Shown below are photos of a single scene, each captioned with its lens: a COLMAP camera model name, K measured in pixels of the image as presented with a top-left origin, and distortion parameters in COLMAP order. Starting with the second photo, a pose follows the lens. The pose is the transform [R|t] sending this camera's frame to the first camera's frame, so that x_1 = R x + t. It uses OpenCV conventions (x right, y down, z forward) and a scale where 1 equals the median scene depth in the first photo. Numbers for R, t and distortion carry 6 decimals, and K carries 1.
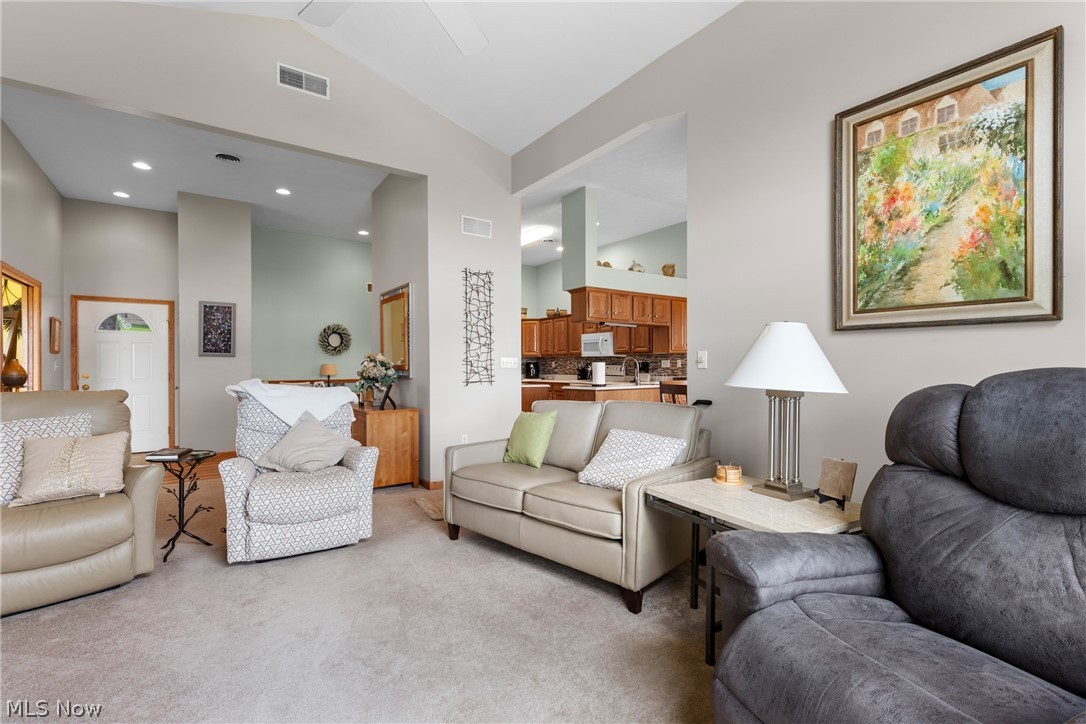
lens RADIAL K [[487.5, 0, 546.4], [0, 487.5, 366.7], [0, 0, 1]] dist [0.005136, 0.000084]
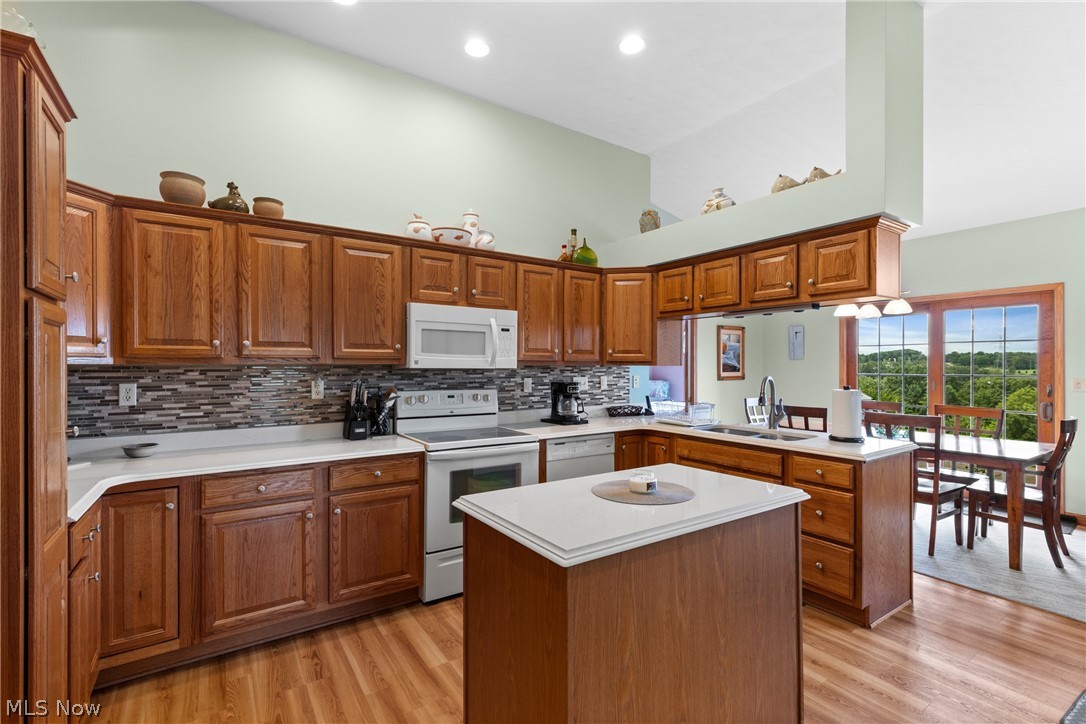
lens RADIAL K [[487.5, 0, 541.8], [0, 487.5, 366.0], [0, 0, 1]] dist [0.005136, 0.000084]
pose [[0.026459, 0.000522, 0.999650, -0.282339], [-0.000419, 1.000000, -0.000511, -0.023460], [-0.999650, -0.000405, 0.026459, 0.962831]]
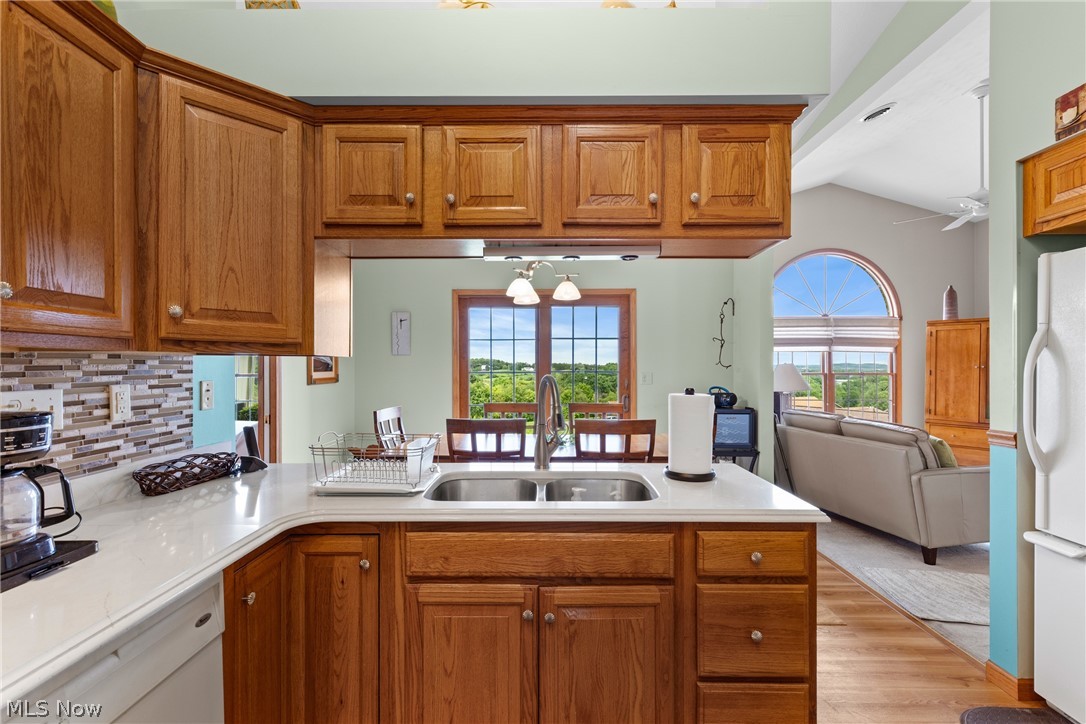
lens RADIAL K [[487.5, 0, 542.2], [0, 487.5, 365.1], [0, 0, 1]] dist [0.005136, 0.000084]
pose [[-0.809713, 0.004184, 0.586811, 0.004331], [0.003645, 0.999991, -0.002101, -0.019284], [-0.586815, 0.000438, -0.809721, 0.967089]]
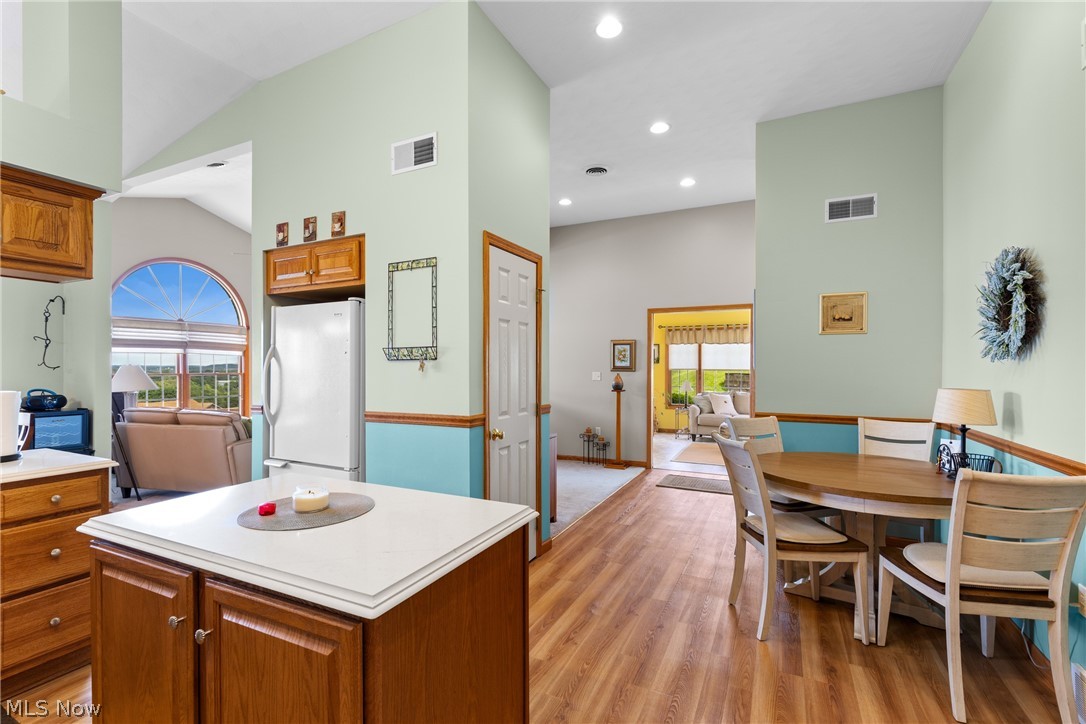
lens RADIAL K [[487.5, 0, 542.3], [0, 487.5, 367.2], [0, 0, 1]] dist [0.005136, 0.000084]
pose [[-0.877720, 0.001757, -0.479171, -0.052737], [0.000210, 0.999995, 0.003283, -0.020035], [0.479174, 0.002781, -0.877715, 1.120140]]
